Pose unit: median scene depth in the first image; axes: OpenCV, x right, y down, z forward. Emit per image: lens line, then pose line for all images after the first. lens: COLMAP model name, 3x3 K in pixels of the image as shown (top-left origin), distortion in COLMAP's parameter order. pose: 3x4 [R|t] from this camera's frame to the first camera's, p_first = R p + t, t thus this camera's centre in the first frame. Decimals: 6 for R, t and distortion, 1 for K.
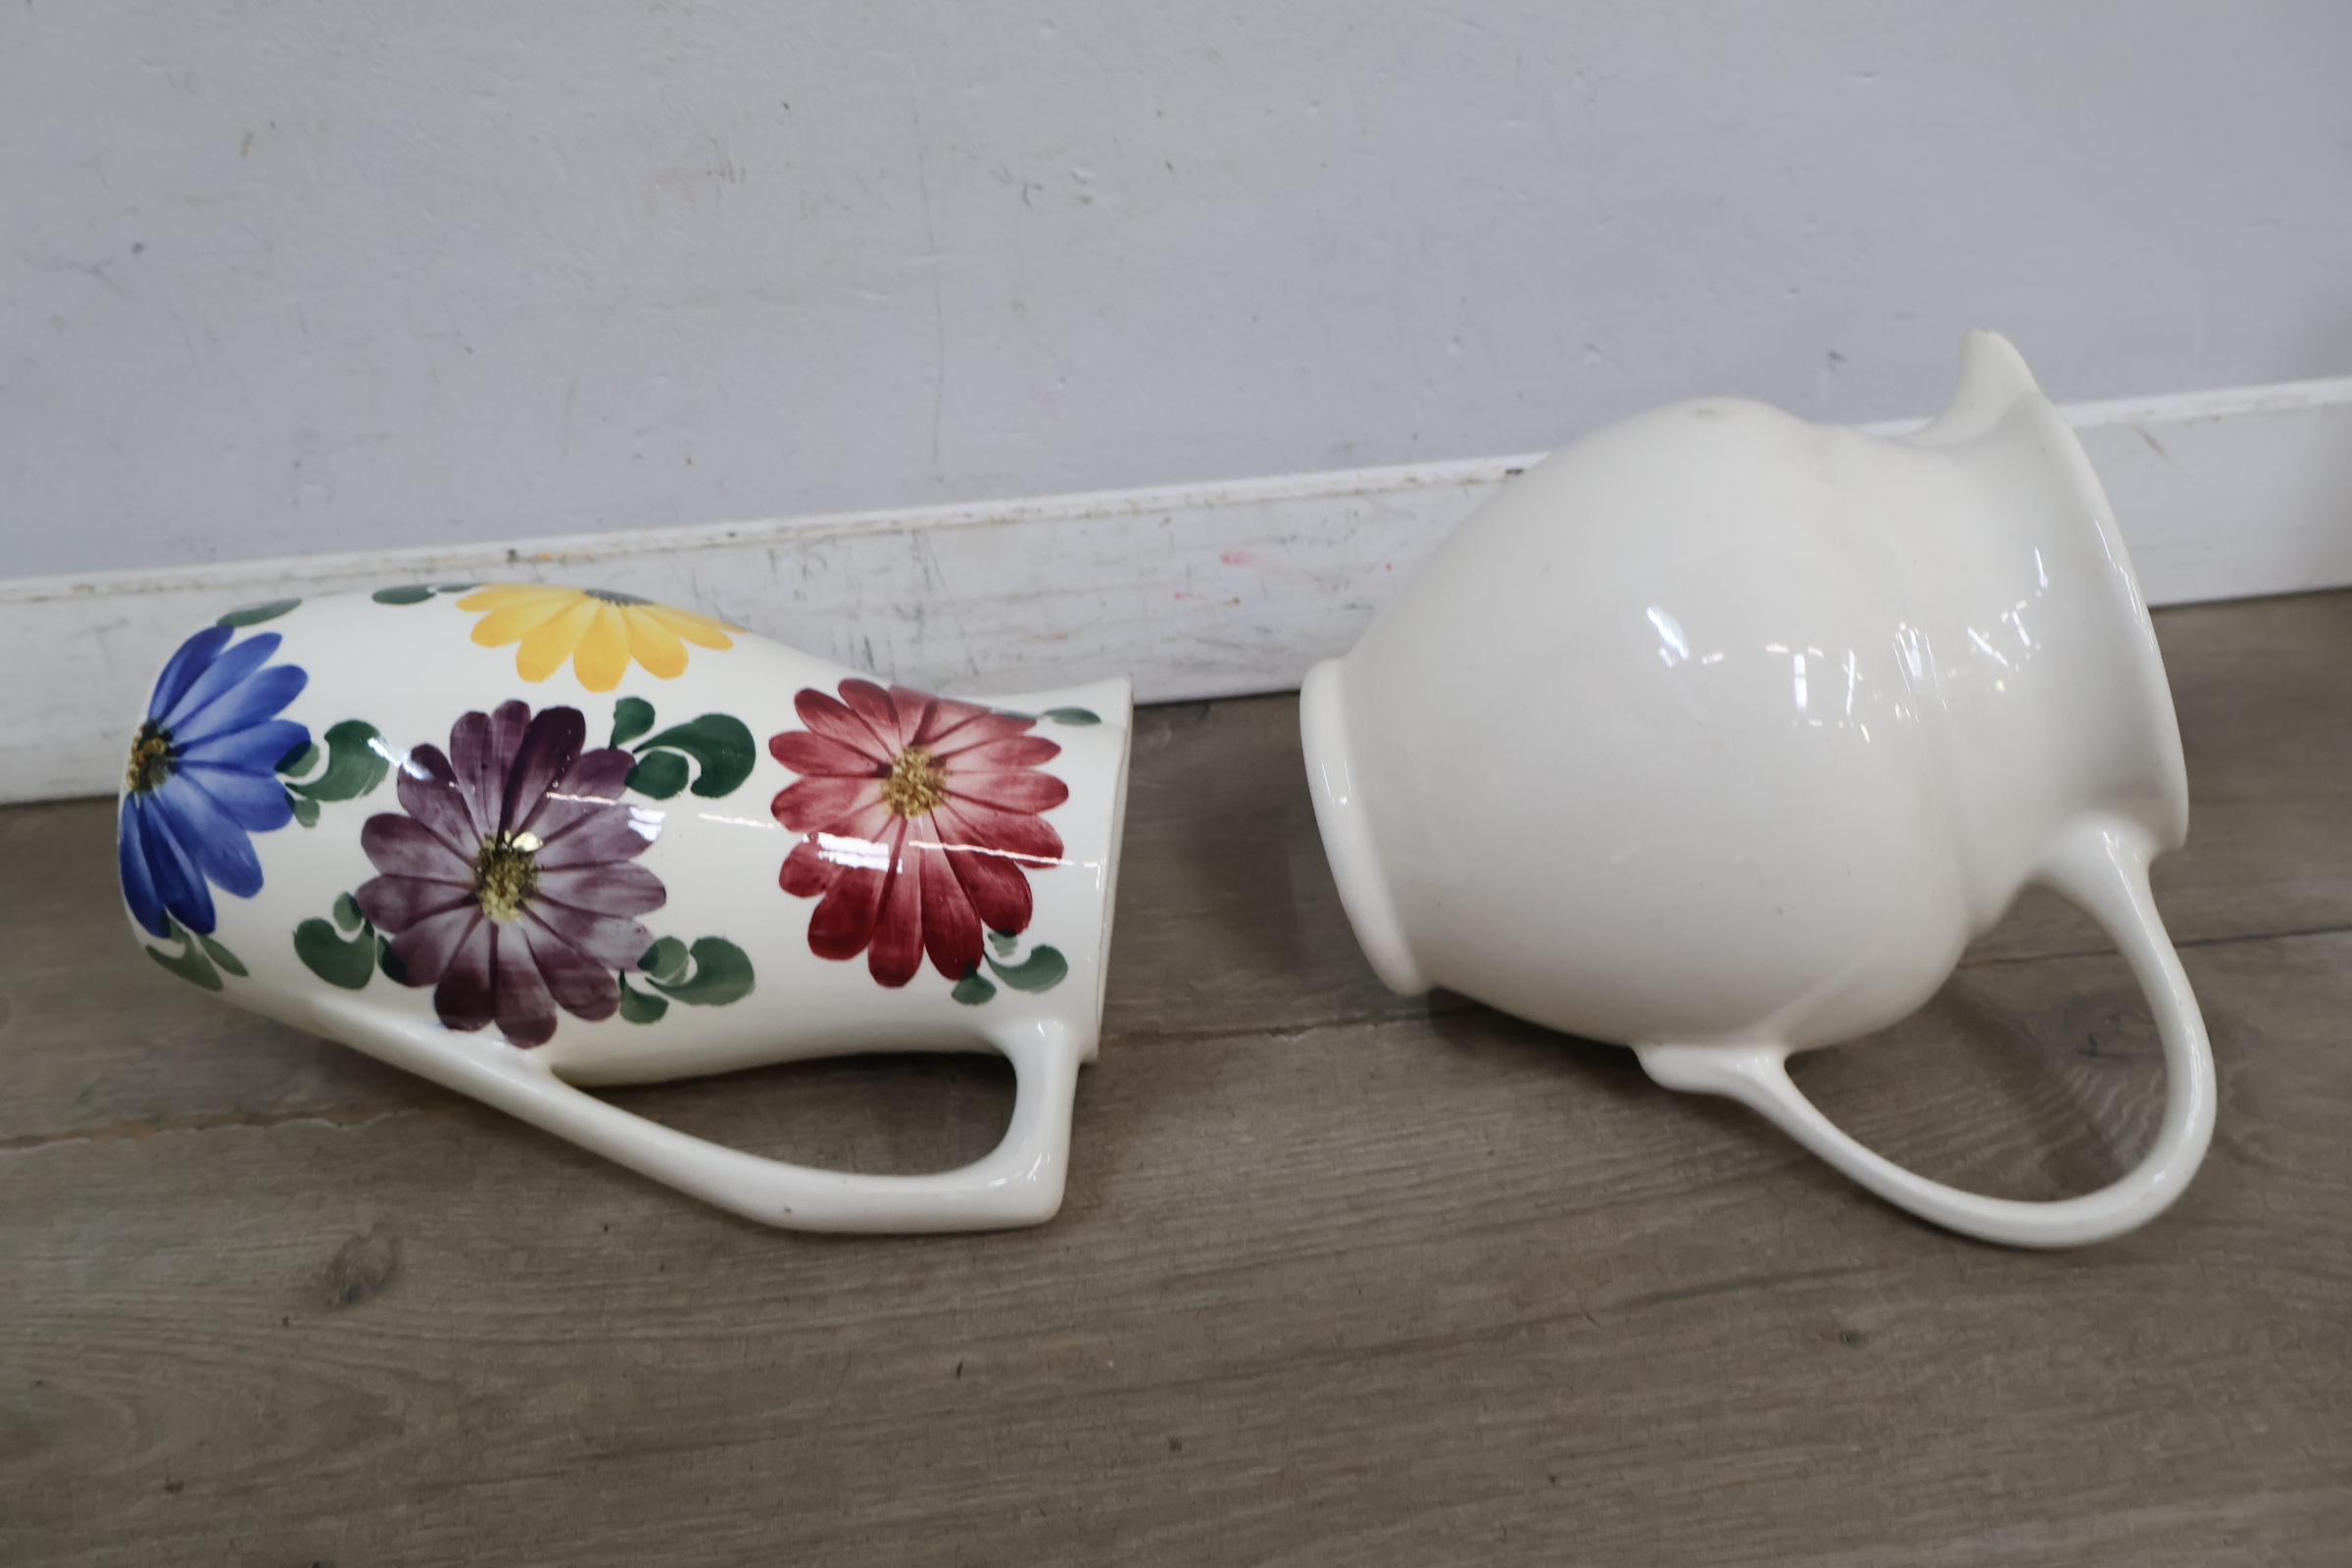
lens RADIAL K [[2128.3, 0, 1160.6], [0, 2128.3, 793.5], [0, 0, 1]] dist [0.018585, -0.010433]
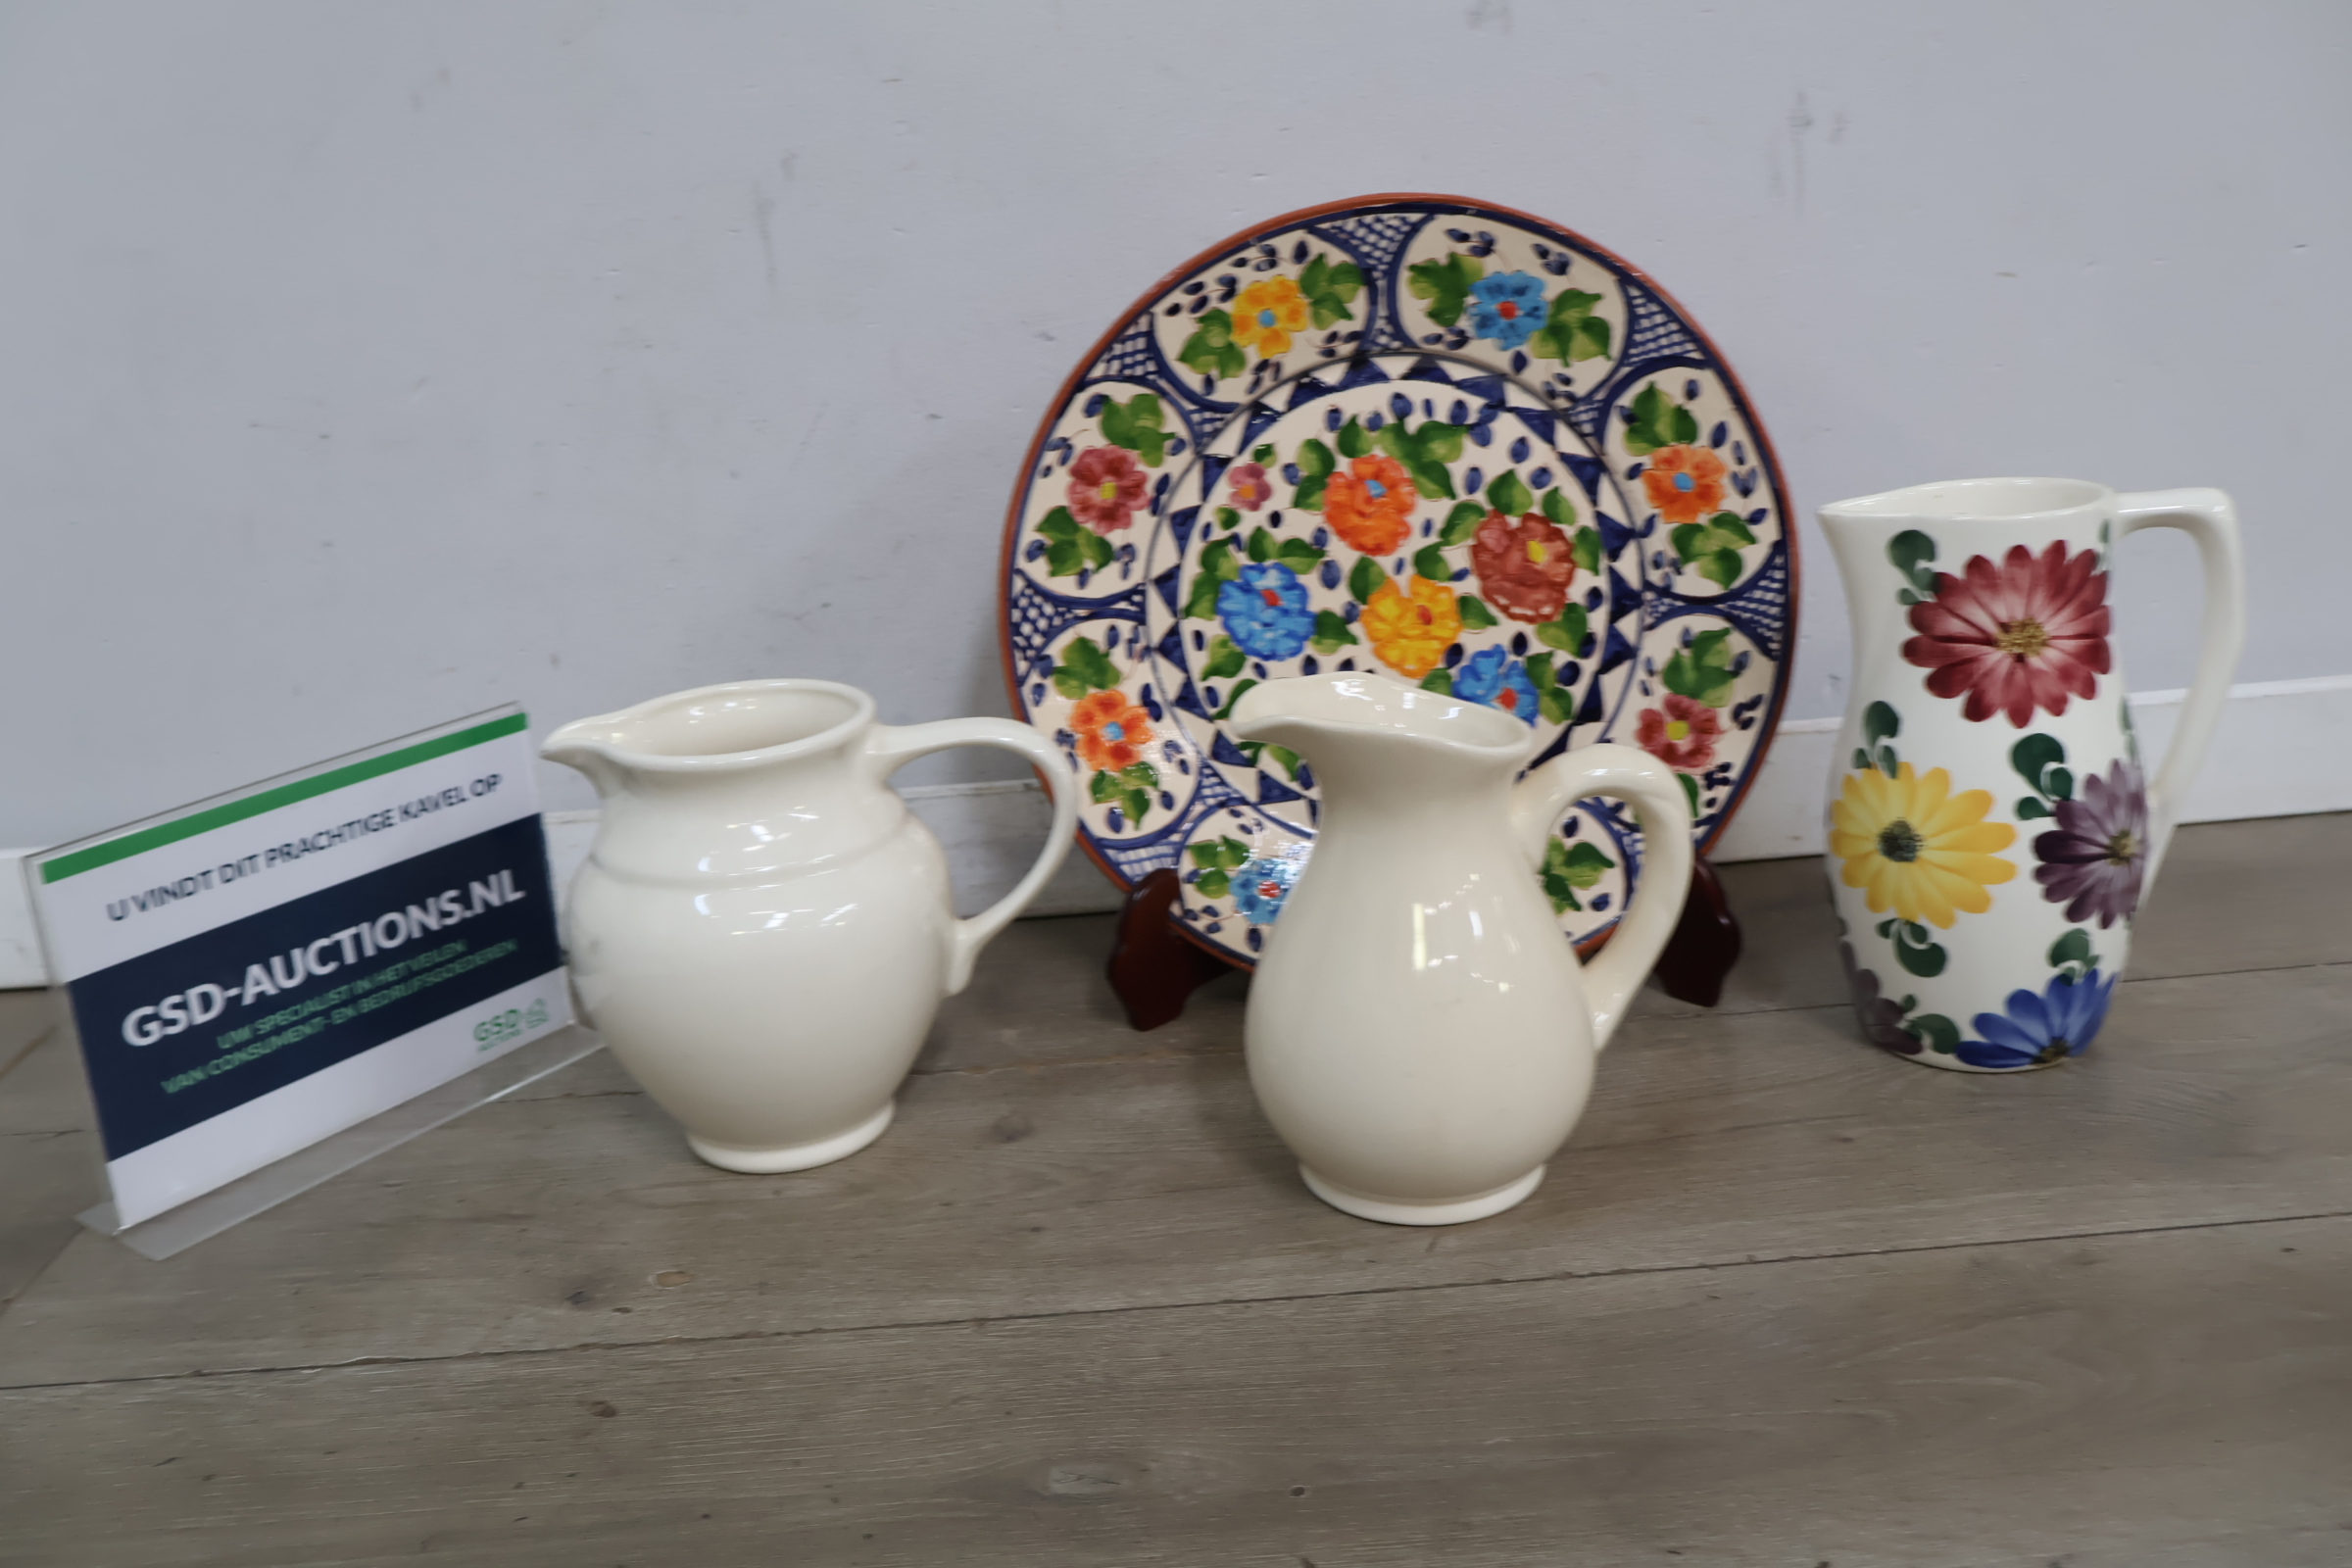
lens RADIAL K [[2128.3, 0, 1161.6], [0, 2128.3, 803.5], [0, 0, 1]] dist [0.018585, -0.010433]
pose [[-0.184253, -0.925151, -0.331883, 0.441021], [0.865939, -0.312537, 0.390475, -1.282130], [-0.464974, -0.215444, 0.858710, -0.128928]]
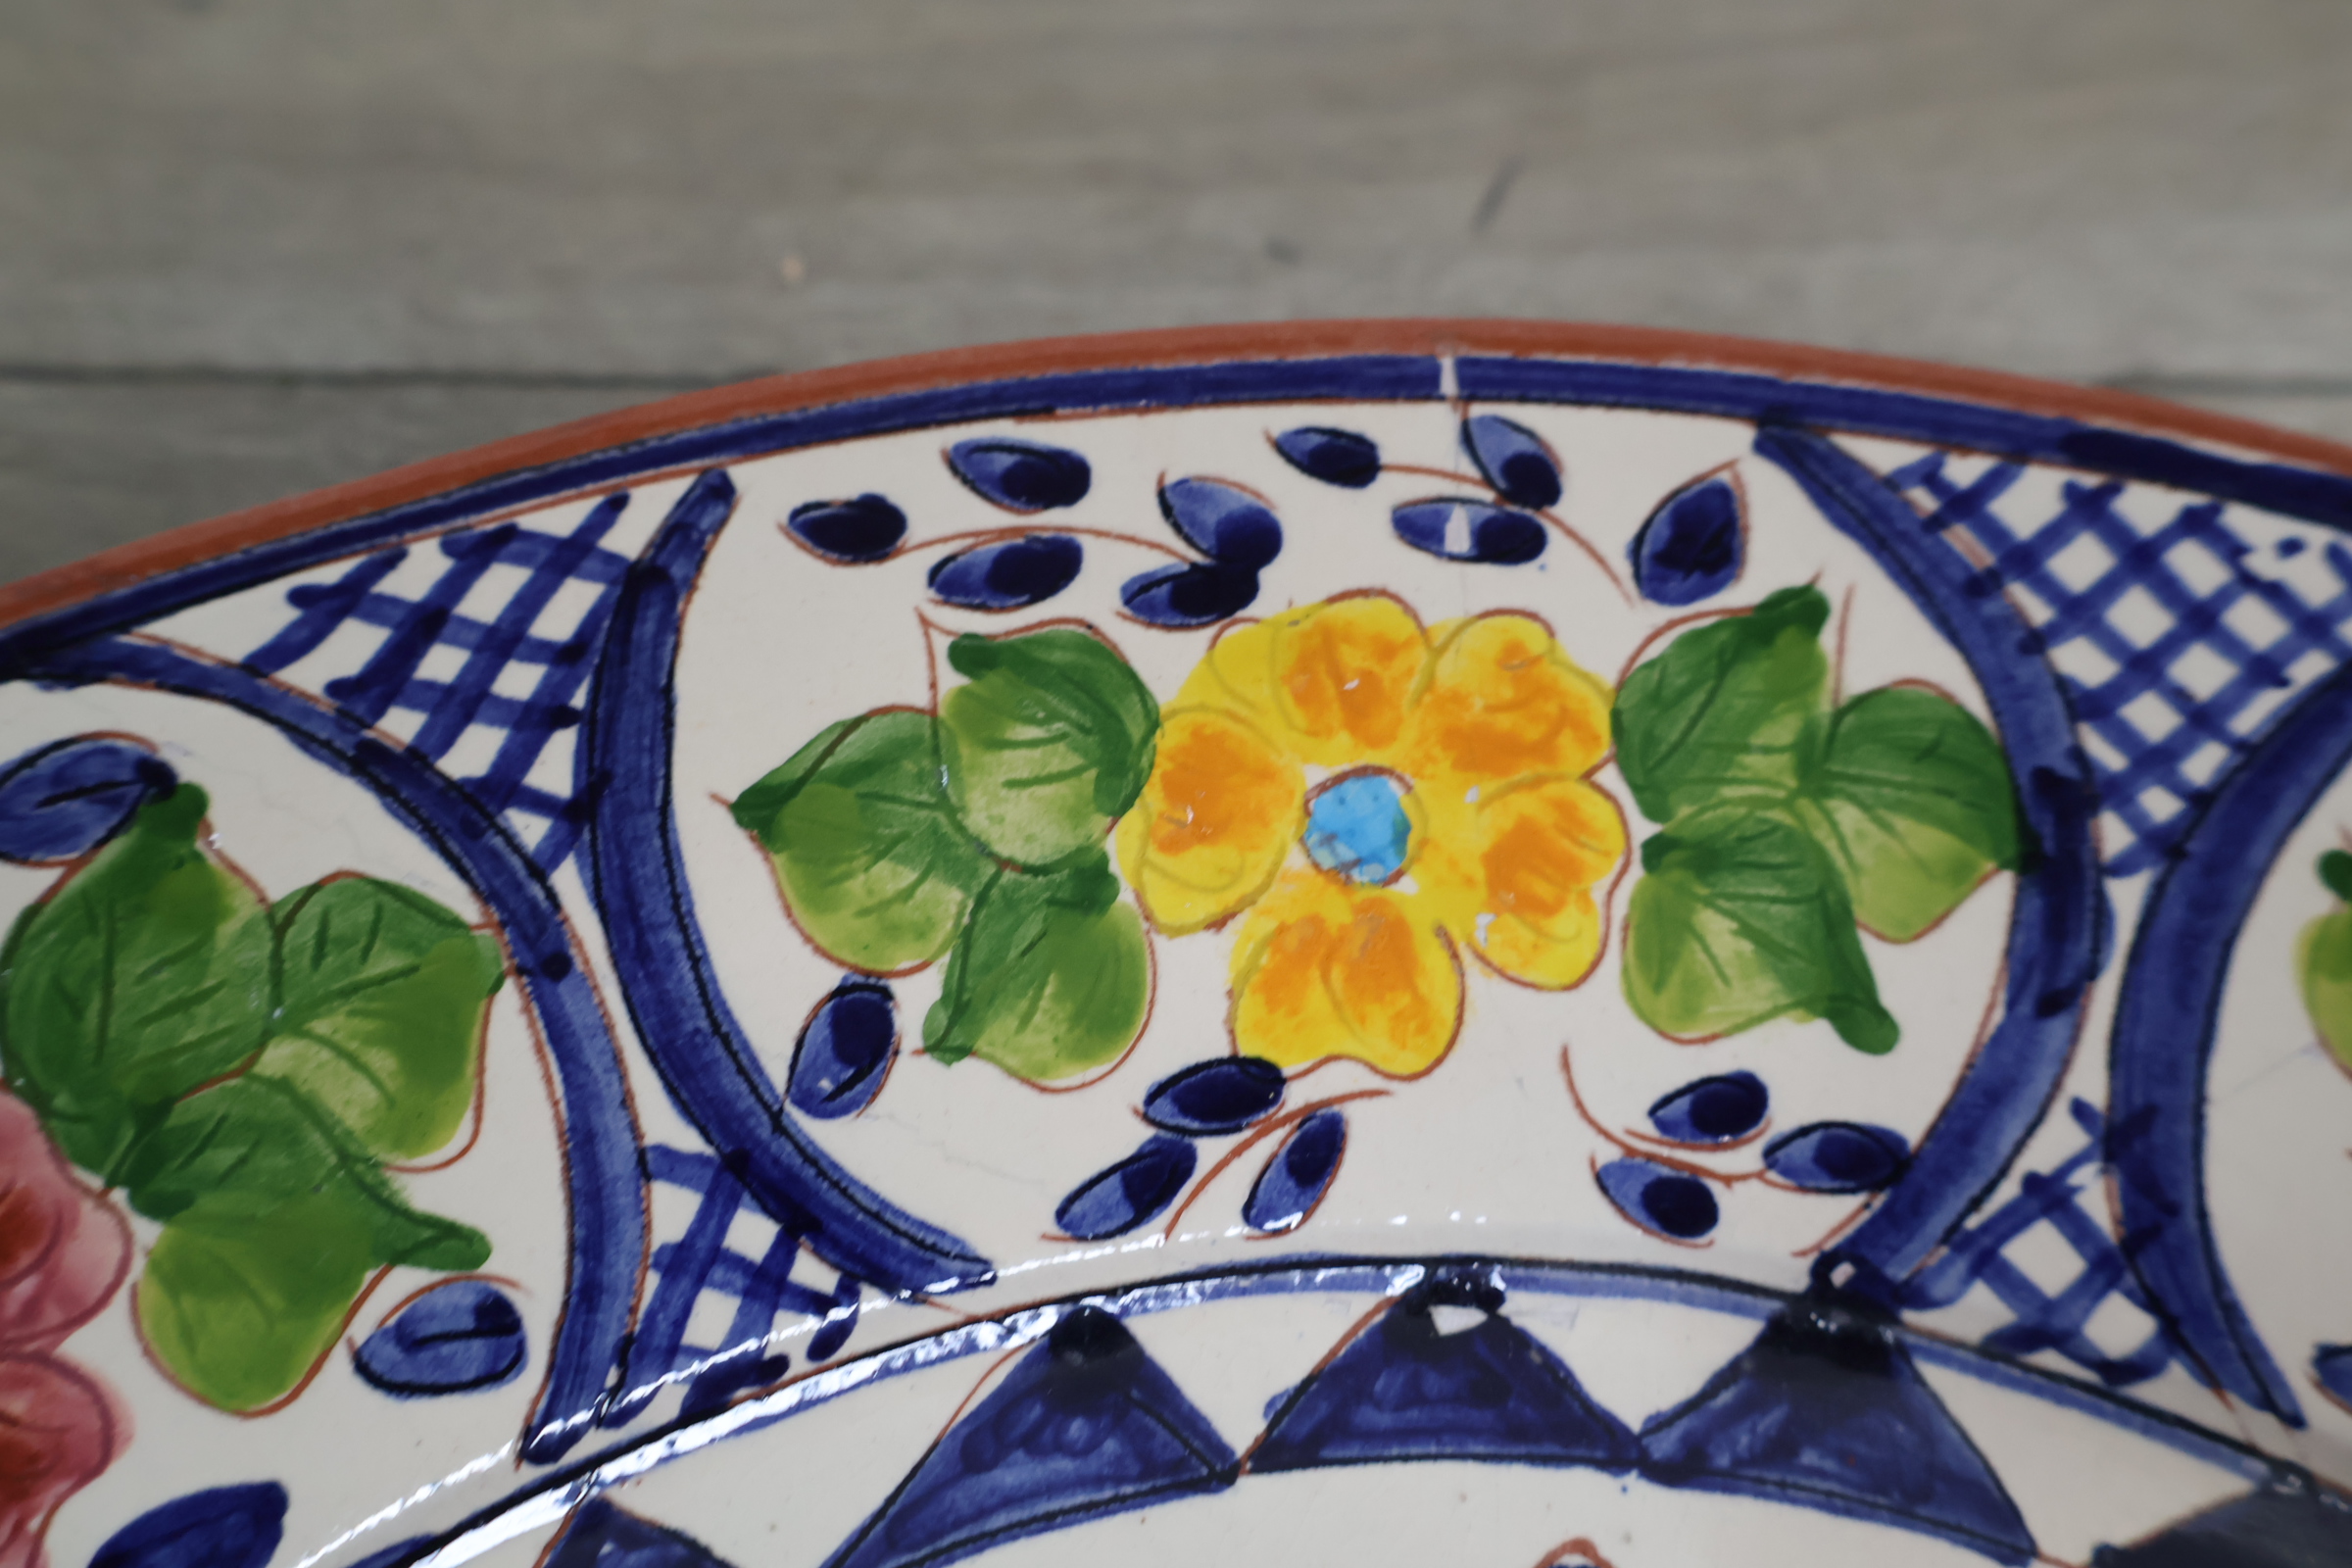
lens RADIAL K [[2128.3, 0, 1175.8], [0, 2128.3, 797.5], [0, 0, 1]] dist [0.018585, -0.010433]
pose [[0.220871, -0.898060, 0.380401, 0.067622], [0.866889, 0.359491, 0.345356, -0.431908], [-0.446901, 0.253486, 0.857919, 1.338958]]
